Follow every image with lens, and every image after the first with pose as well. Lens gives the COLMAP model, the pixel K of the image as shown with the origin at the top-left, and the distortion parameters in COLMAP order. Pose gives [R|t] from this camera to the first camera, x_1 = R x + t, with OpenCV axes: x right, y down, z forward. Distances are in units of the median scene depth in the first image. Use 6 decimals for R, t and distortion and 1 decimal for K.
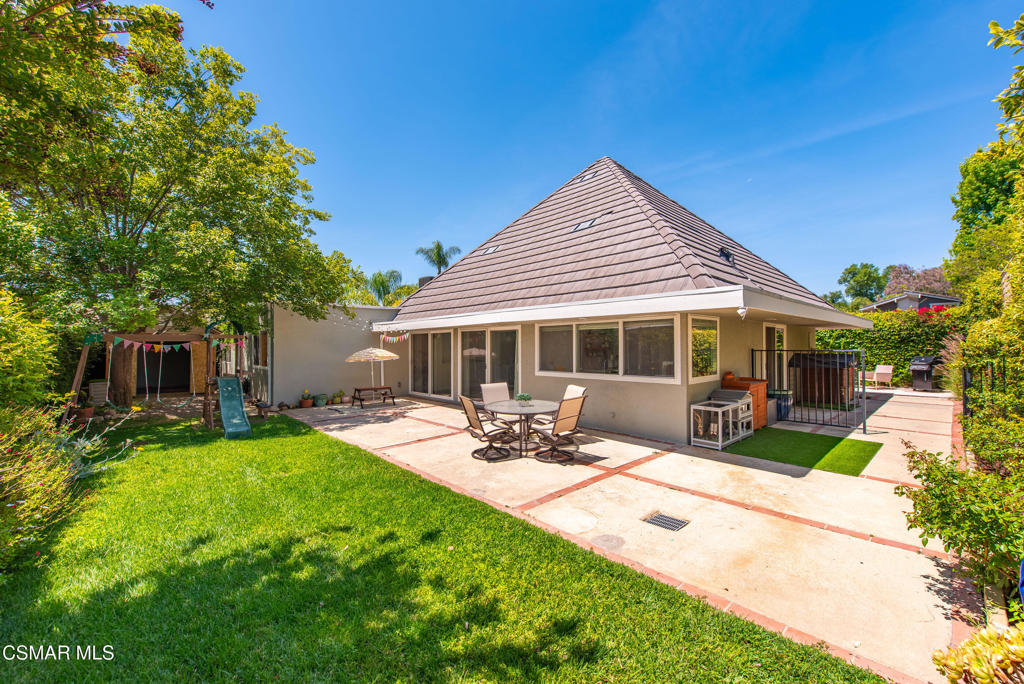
lens RADIAL K [[406.6, 0, 516.5], [0, 406.6, 339.1], [0, 0, 1]] dist [0.012520, -0.002163]
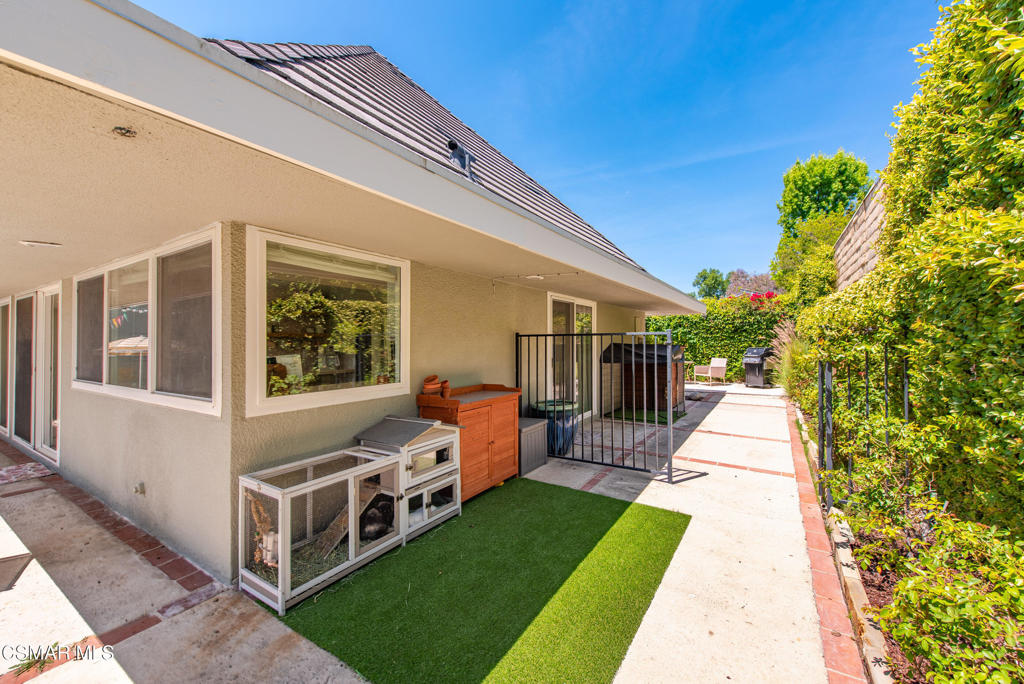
lens RADIAL K [[406.6, 0, 515.5], [0, 406.6, 340.0], [0, 0, 1]] dist [0.012520, -0.002163]
pose [[0.968400, -0.000239, 0.249402, 0.290220], [-0.002533, 0.999939, 0.010792, 0.018543], [-0.249389, -0.011083, 0.968340, 0.297234]]
